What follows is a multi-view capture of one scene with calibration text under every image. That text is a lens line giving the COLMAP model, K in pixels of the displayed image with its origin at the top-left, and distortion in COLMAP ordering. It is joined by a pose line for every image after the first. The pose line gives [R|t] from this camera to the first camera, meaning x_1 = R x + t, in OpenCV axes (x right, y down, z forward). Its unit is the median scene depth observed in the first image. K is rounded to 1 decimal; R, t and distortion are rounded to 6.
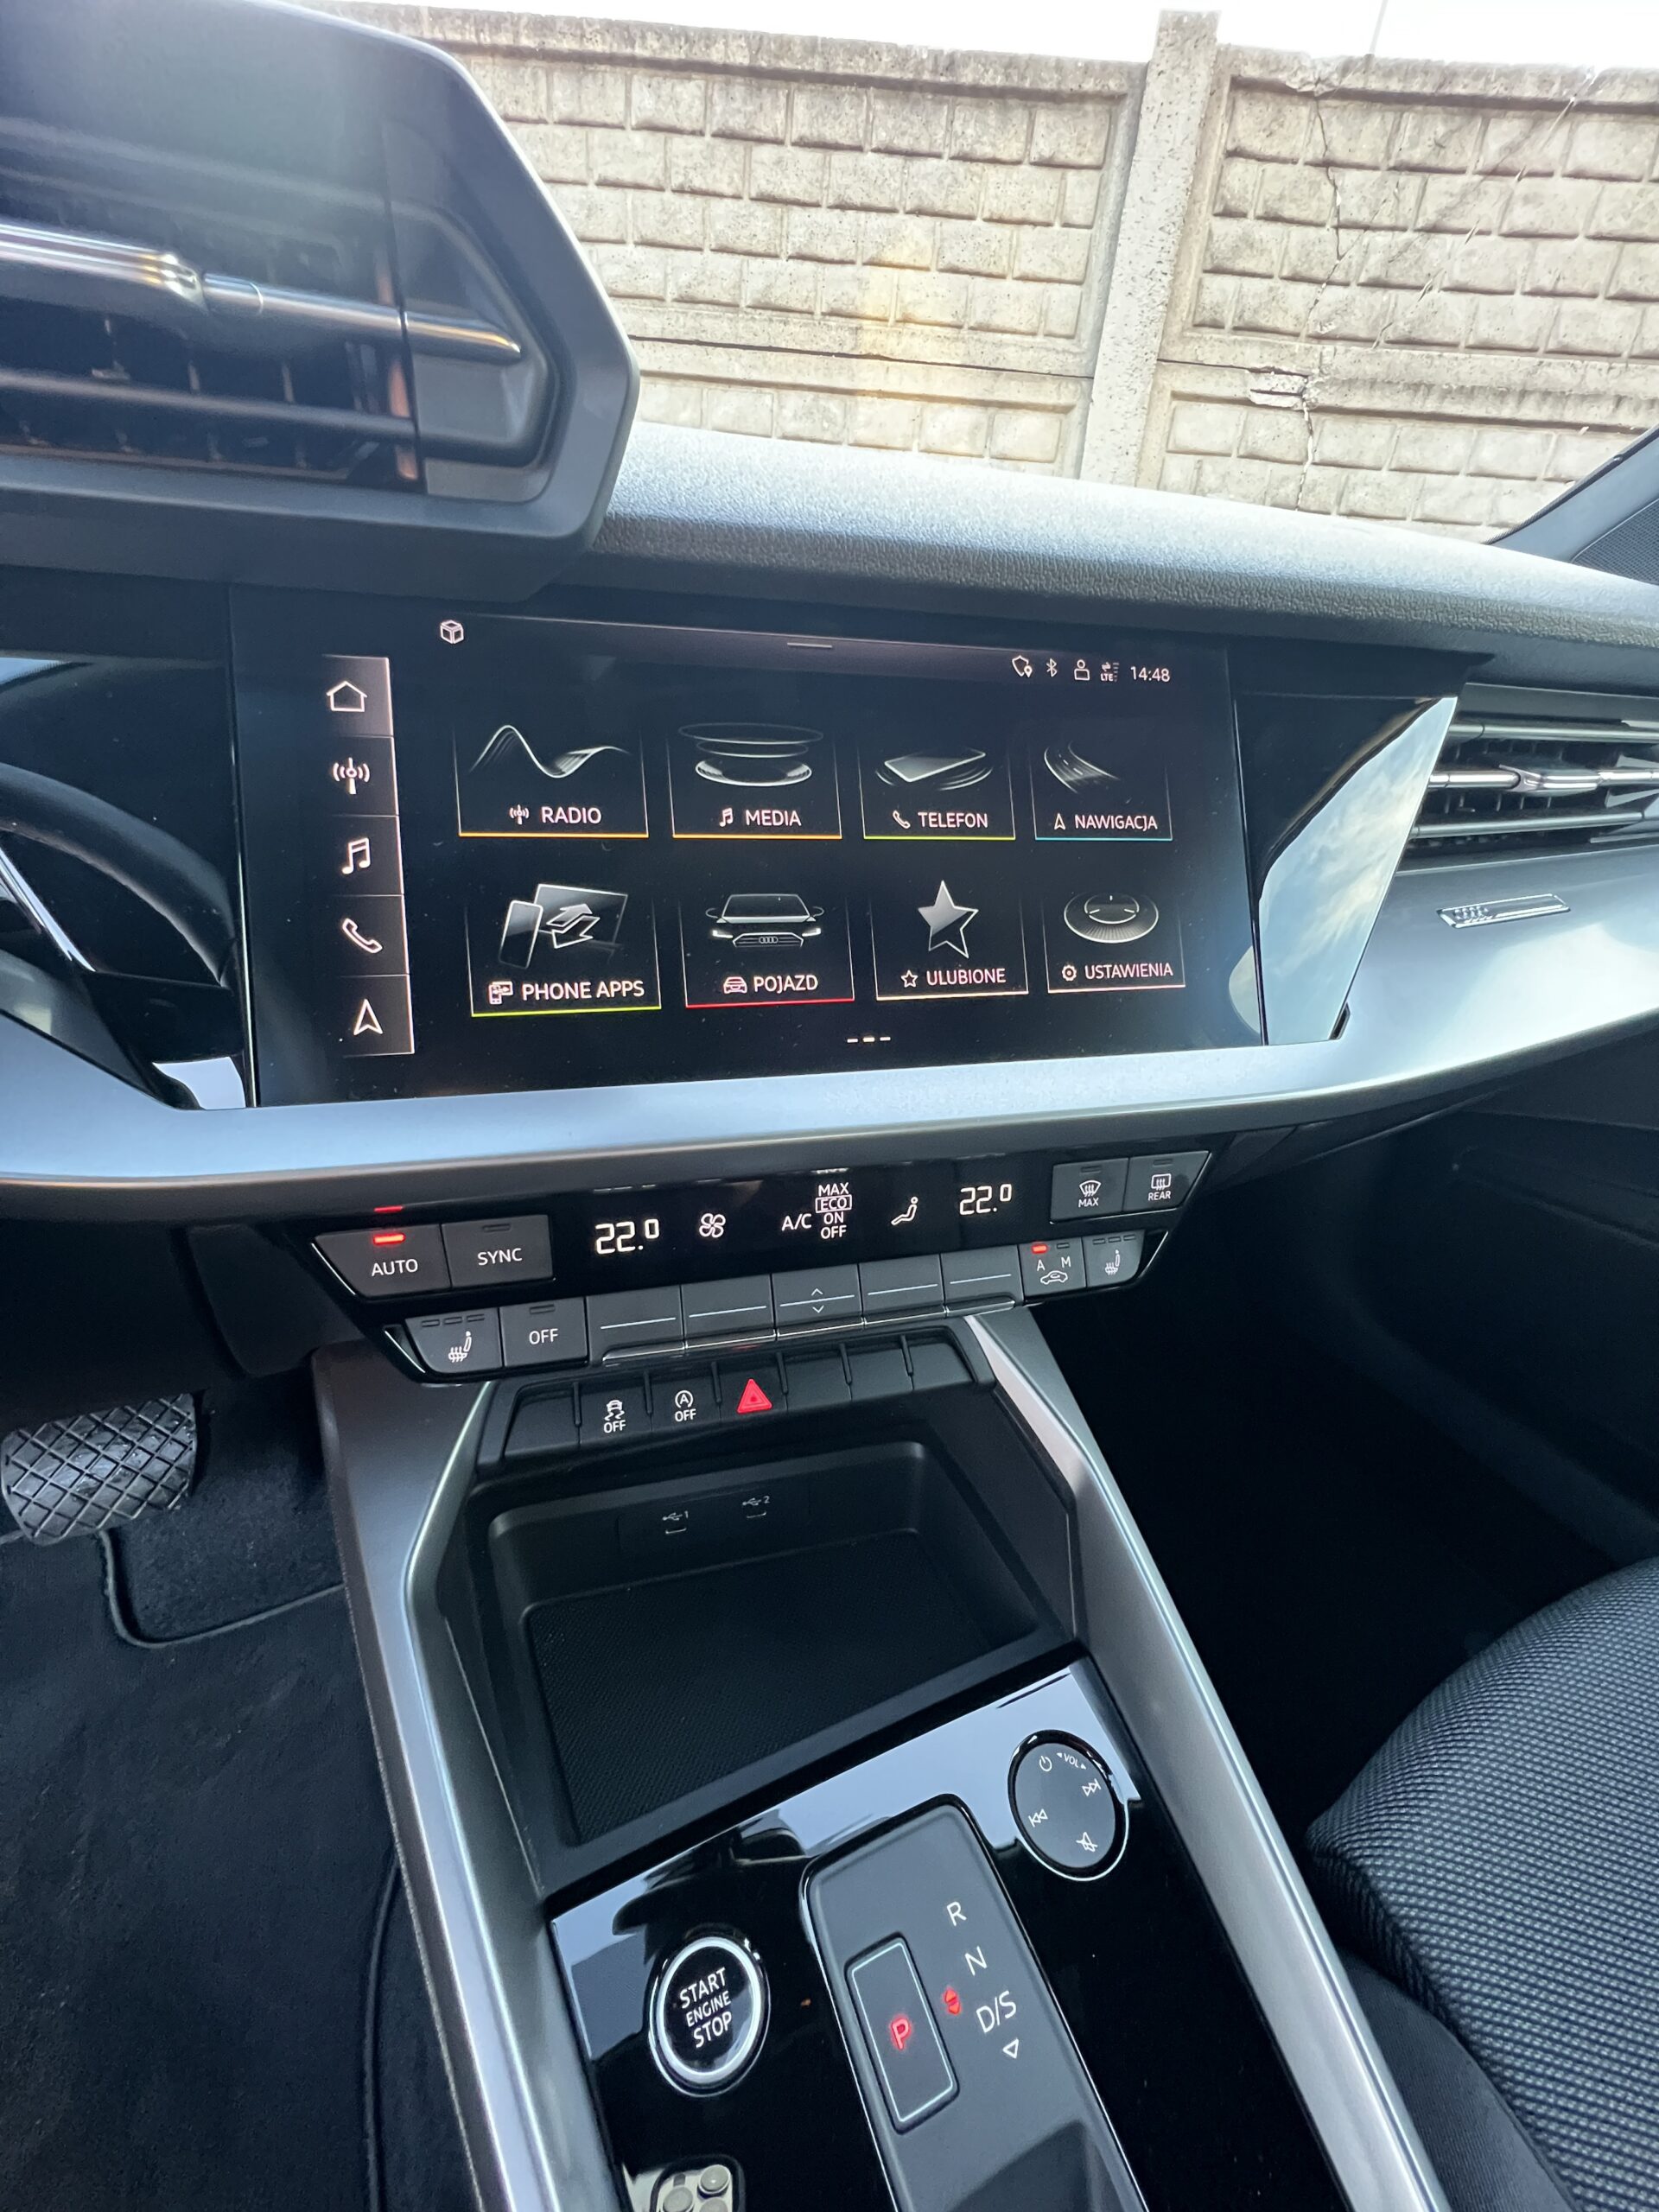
lens RADIAL K [[886.5, 0, 829.5], [0, 886.5, 1106.0], [0, 0, 1]] dist [-0.001676, -0.000391]
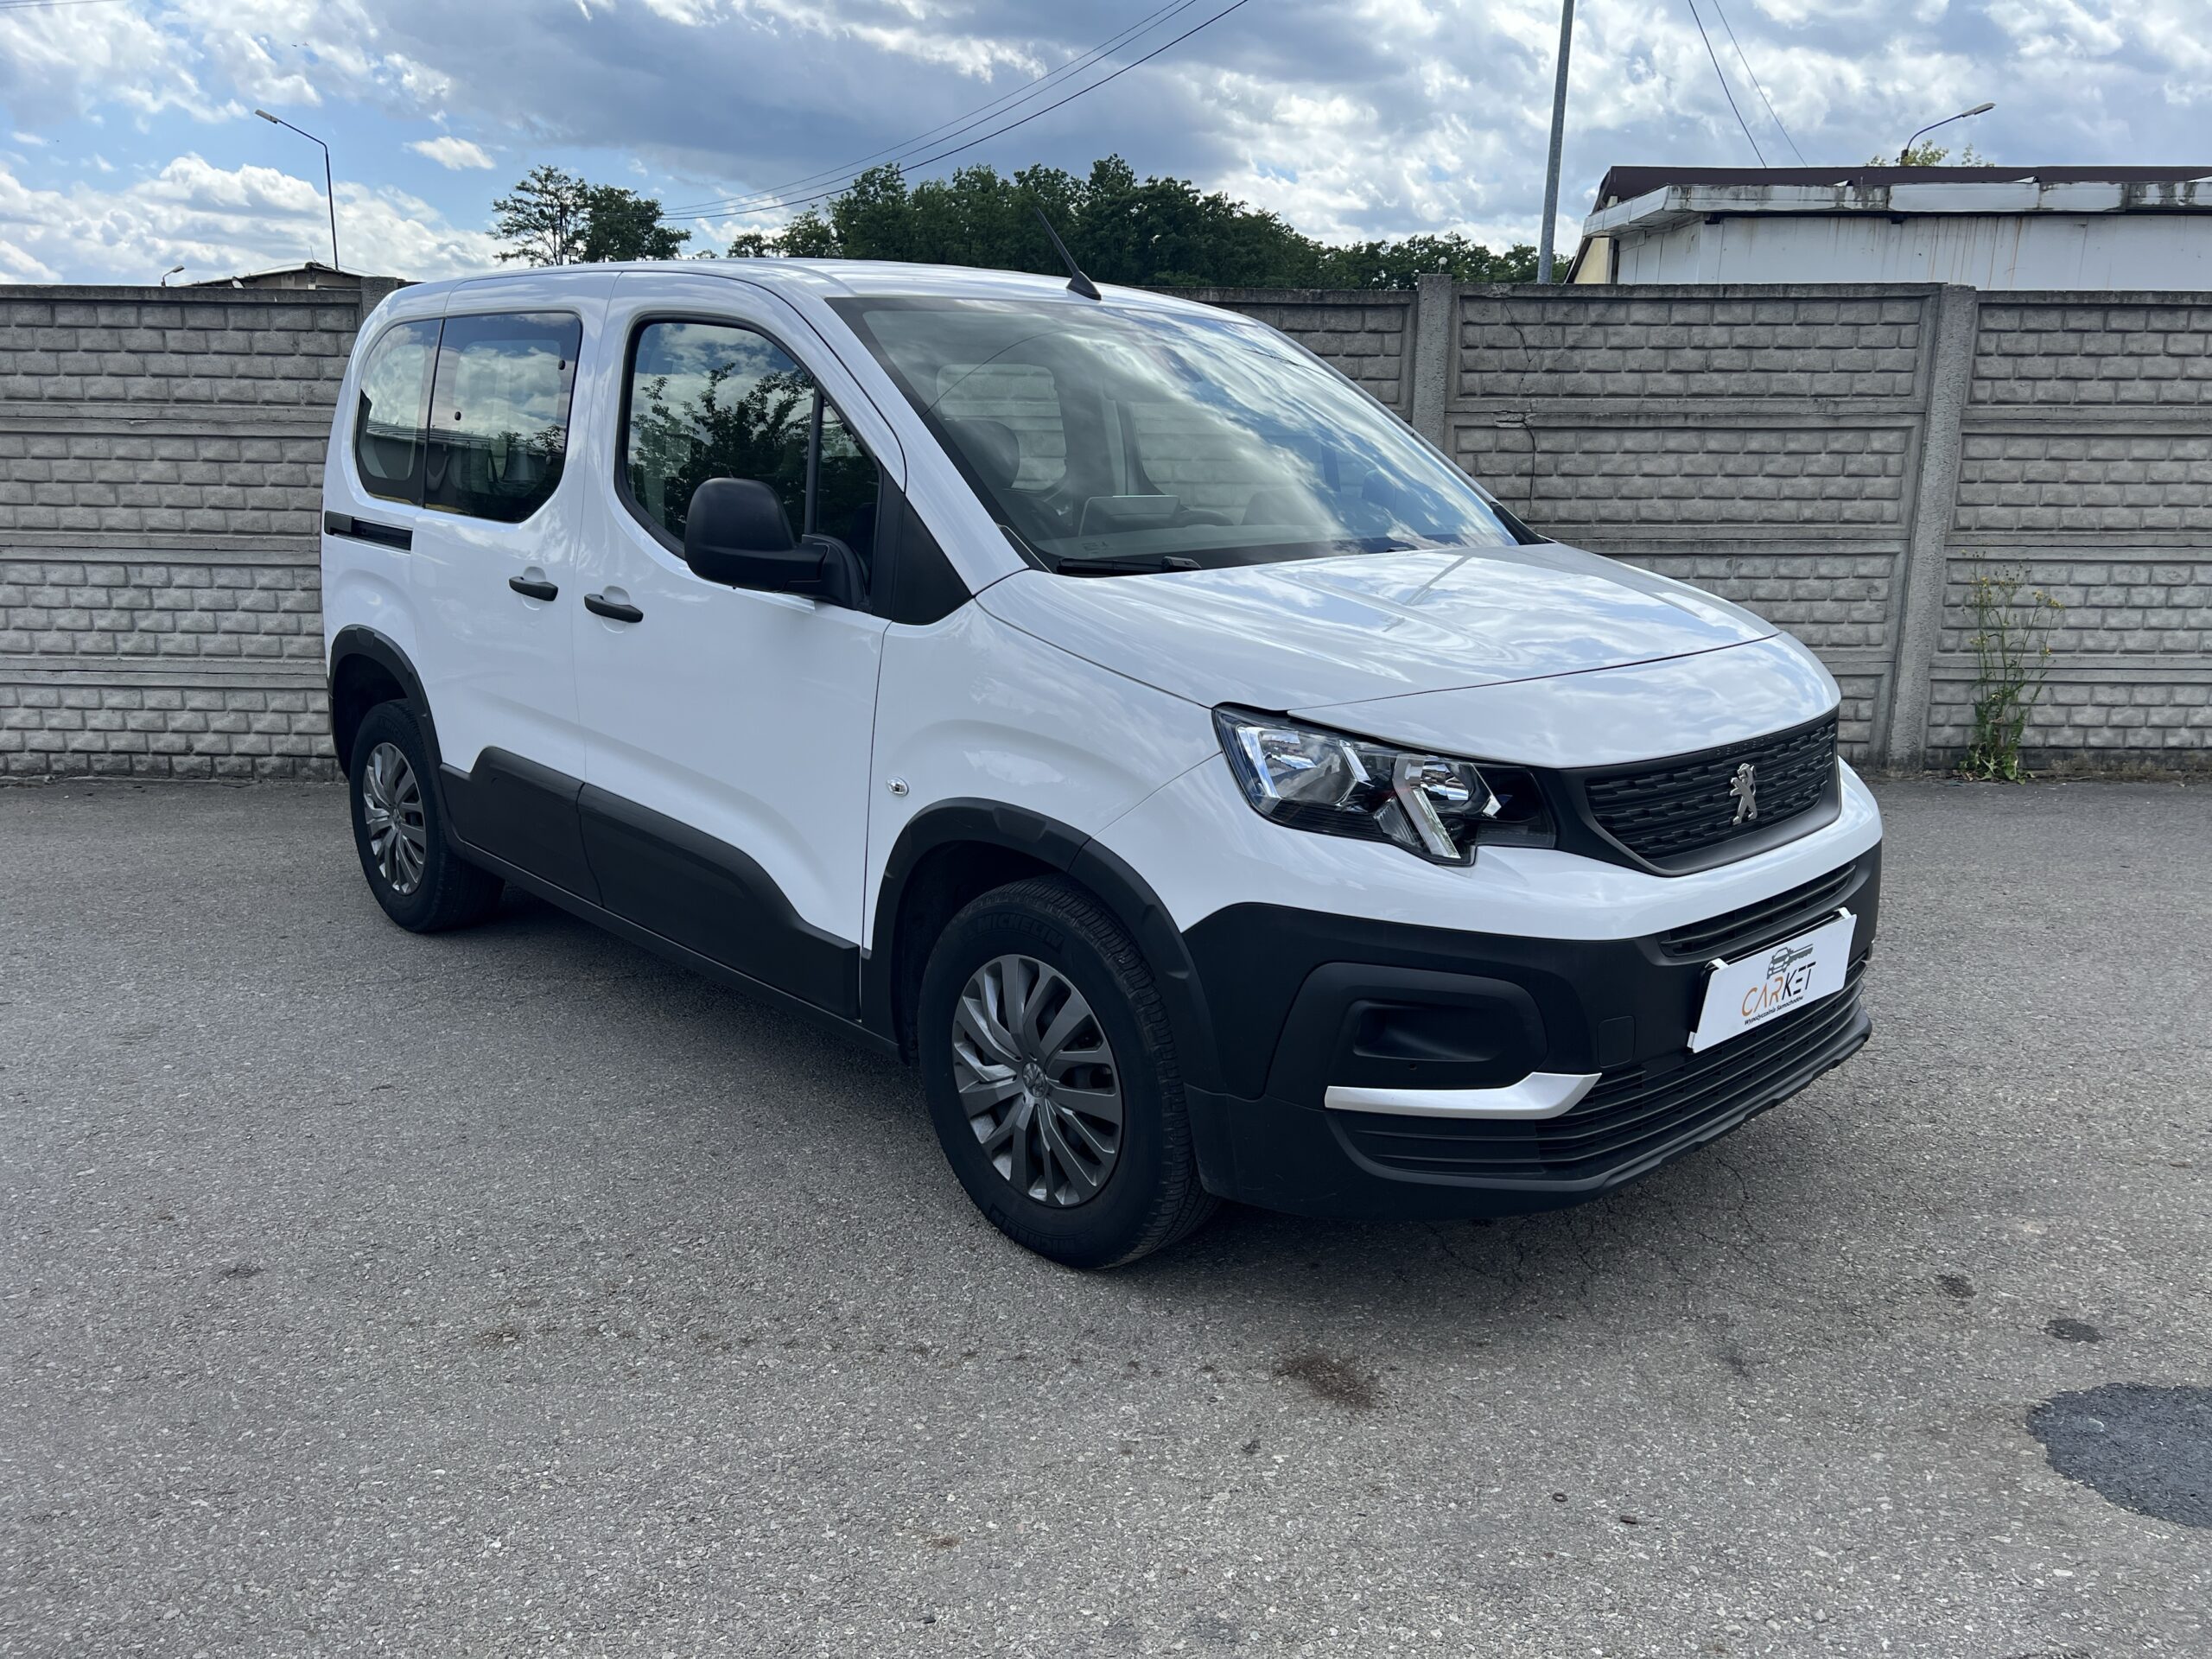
lens RADIAL K [[1709.6, 0, 1107.5], [0, 1709.6, 828.0], [0, 0, 1]] dist [0.033657, -0.031666]
pose [[0.990901, -0.093194, 0.097108, -0.769749], [0.114950, 0.961289, -0.250419, 0.823172], [-0.070011, 0.259303, 0.963255, -2.215380]]
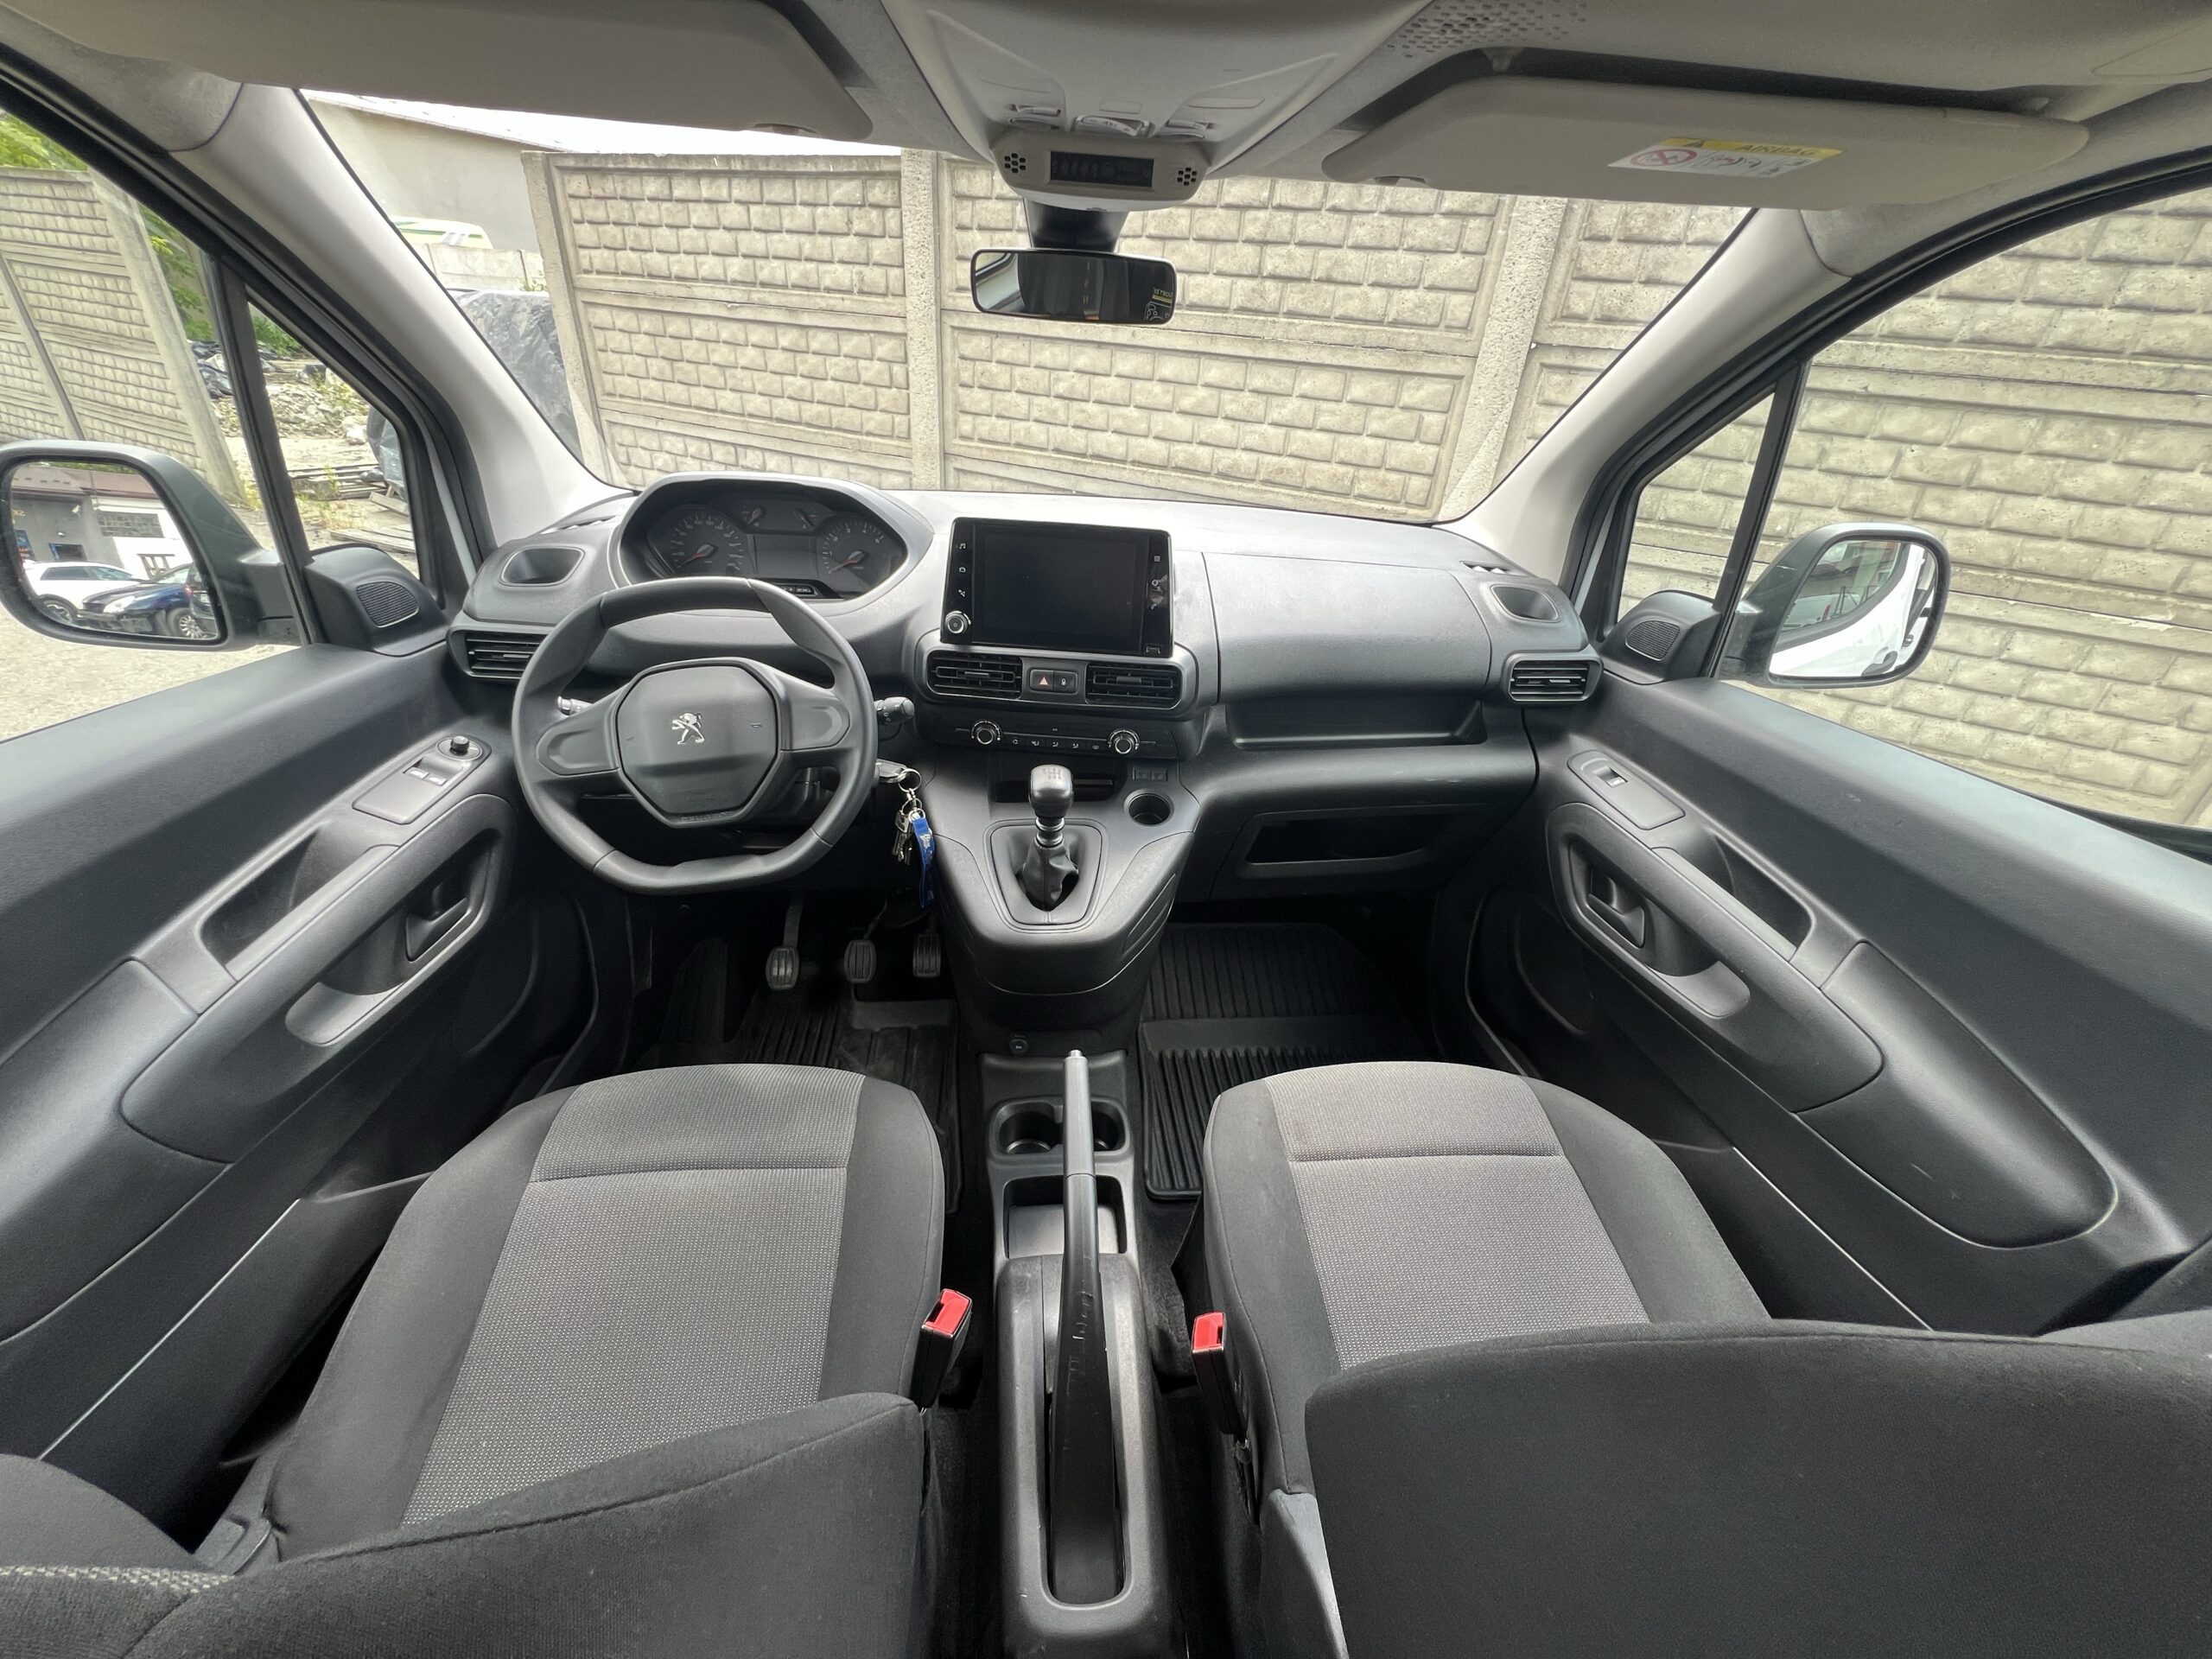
lens RADIAL K [[876.5, 0, 1106.0], [0, 876.5, 829.5], [0, 0, 1]] dist [-0.000100, 0.000079]
pose [[0.933784, 0.165169, -0.317437, -0.761075], [-0.163887, 0.985994, 0.030936, -0.168473], [0.318101, 0.023136, 0.947774, -0.390659]]
